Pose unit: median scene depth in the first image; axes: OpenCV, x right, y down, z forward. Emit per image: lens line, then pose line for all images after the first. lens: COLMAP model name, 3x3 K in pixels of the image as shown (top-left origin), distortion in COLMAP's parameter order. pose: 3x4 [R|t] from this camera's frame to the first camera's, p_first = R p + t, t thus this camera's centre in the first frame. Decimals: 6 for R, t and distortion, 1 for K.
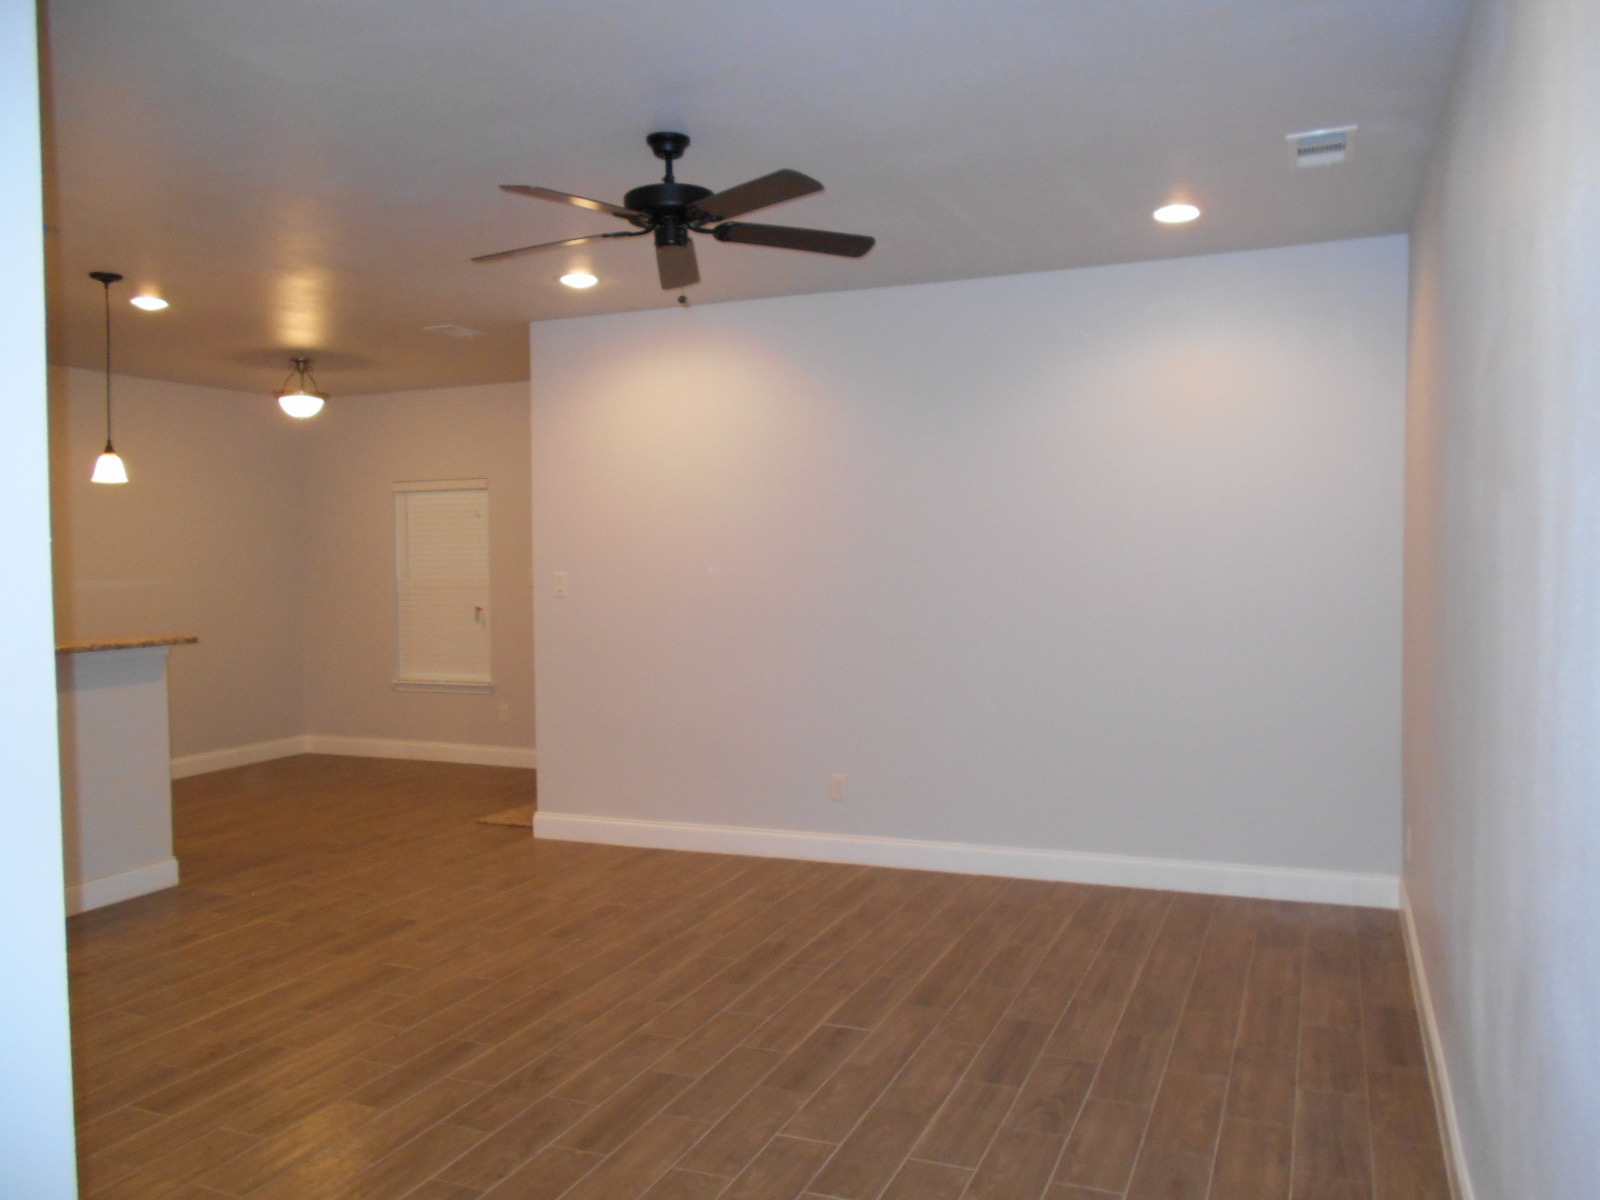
lens RADIAL K [[1255.2, 0, 800.0], [0, 1255.2, 600.0], [0, 0, 1]] dist [-0.004991, 0.043435]
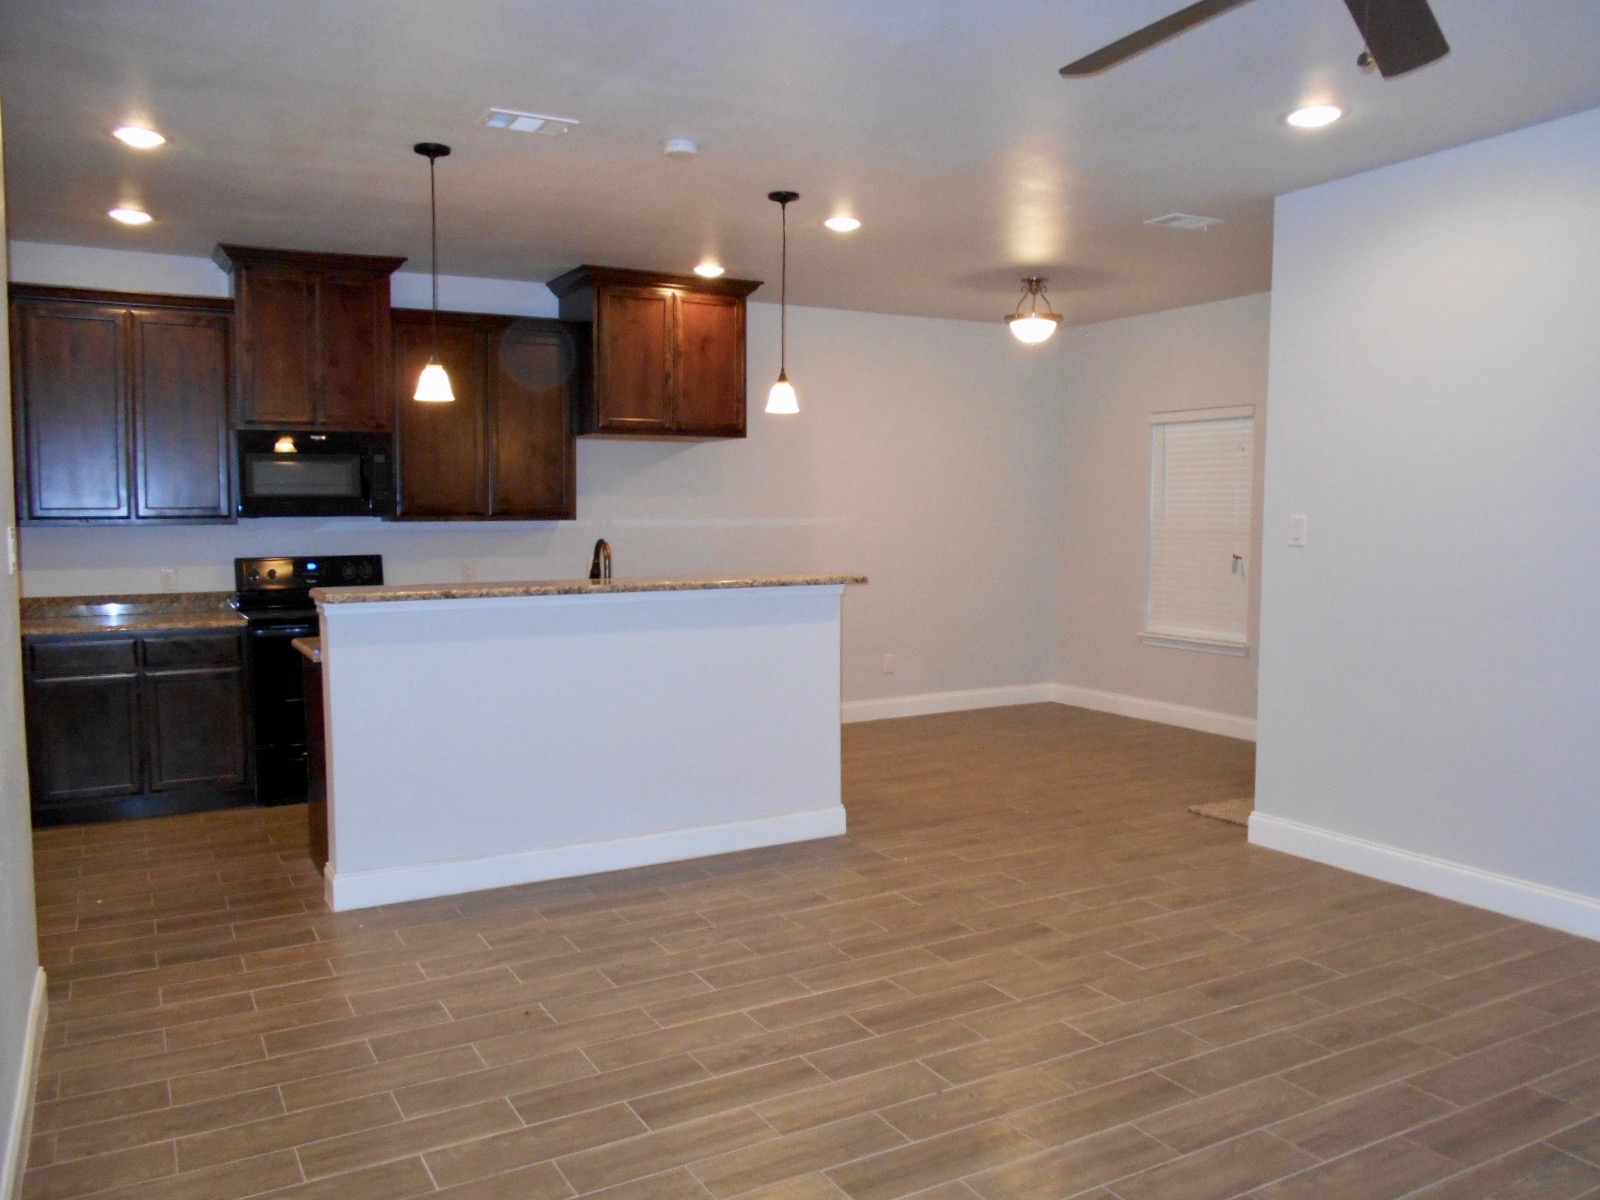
lens RADIAL K [[1255.2, 0, 800.0], [0, 1255.2, 600.0], [0, 0, 1]] dist [-0.004991, 0.043435]
pose [[0.794540, 0.056386, -0.604589, 0.049141], [-0.029587, 0.998092, 0.054202, -0.002703], [0.606491, -0.025178, 0.794691, 0.228394]]
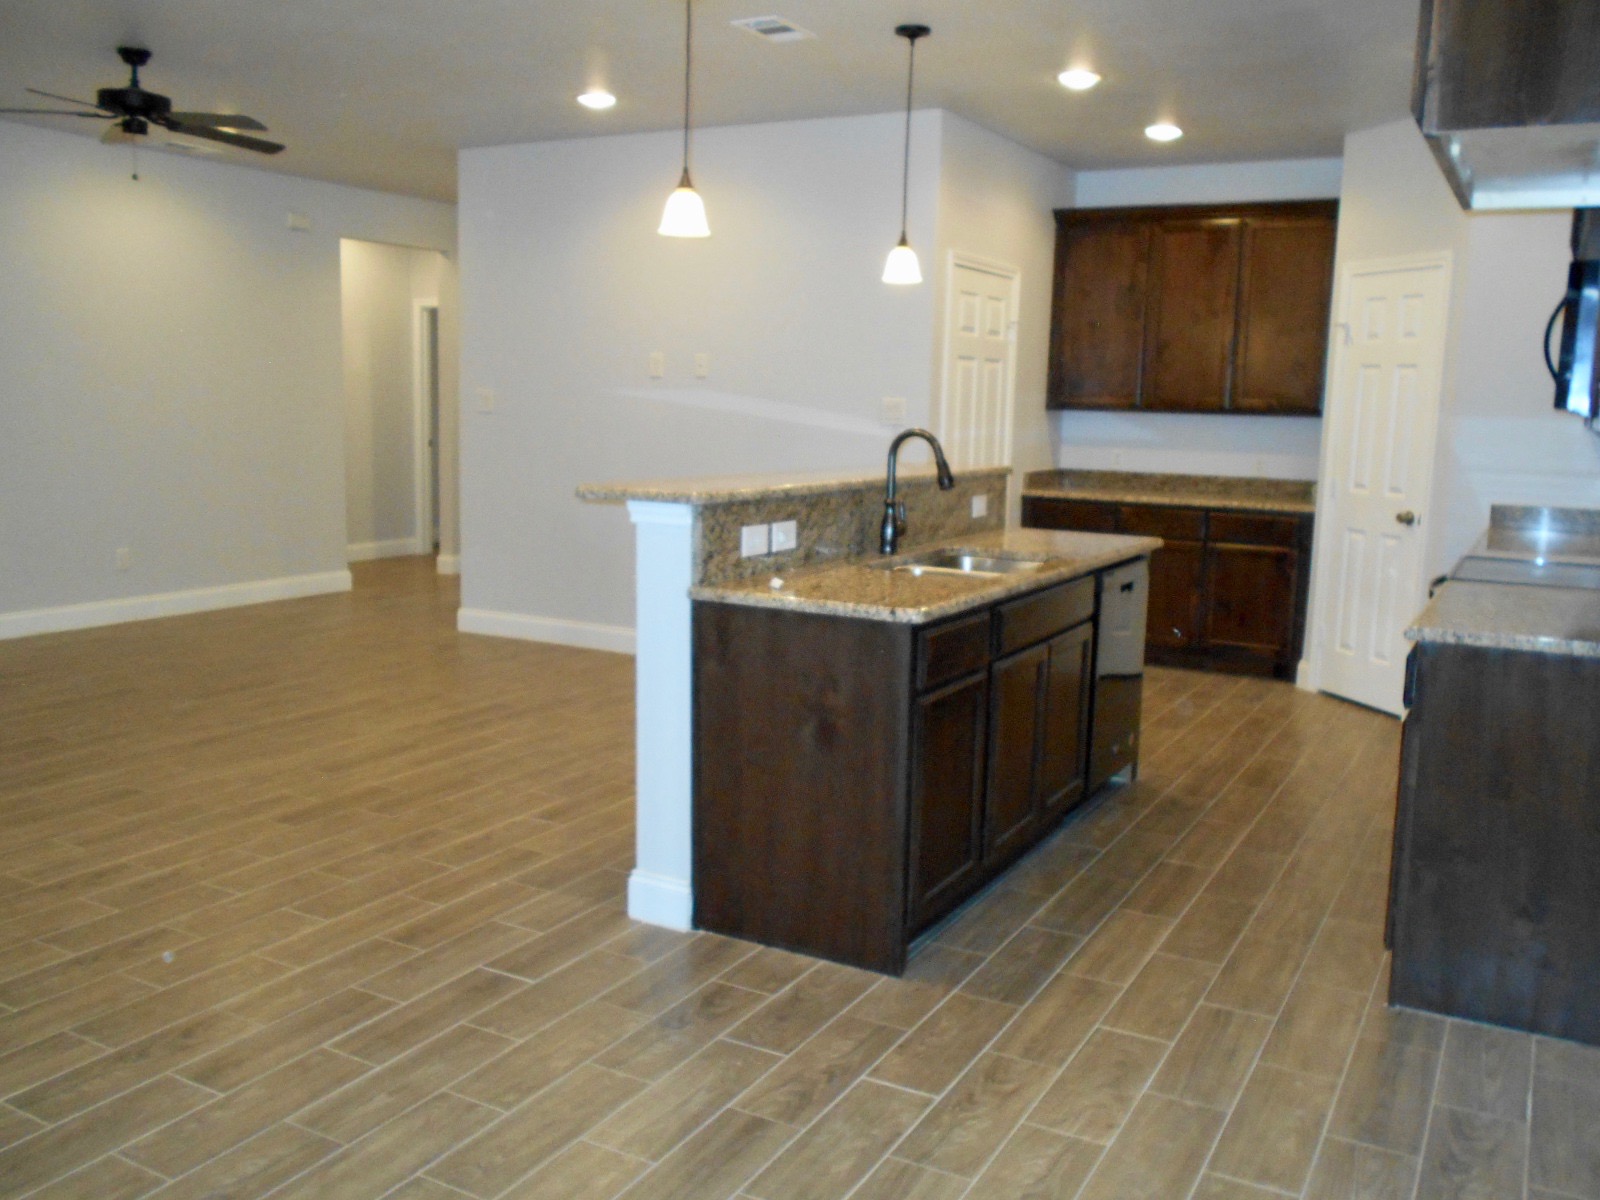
lens RADIAL K [[1391.3, 0, 800.0], [0, 1391.3, 600.0], [0, 0, 1]] dist [-0.020529, -0.002563]
pose [[-0.994124, -0.026200, 0.105026, -0.671311], [-0.008737, 0.986521, 0.163400, -0.022445], [-0.107891, 0.161522, -0.980954, 1.677950]]
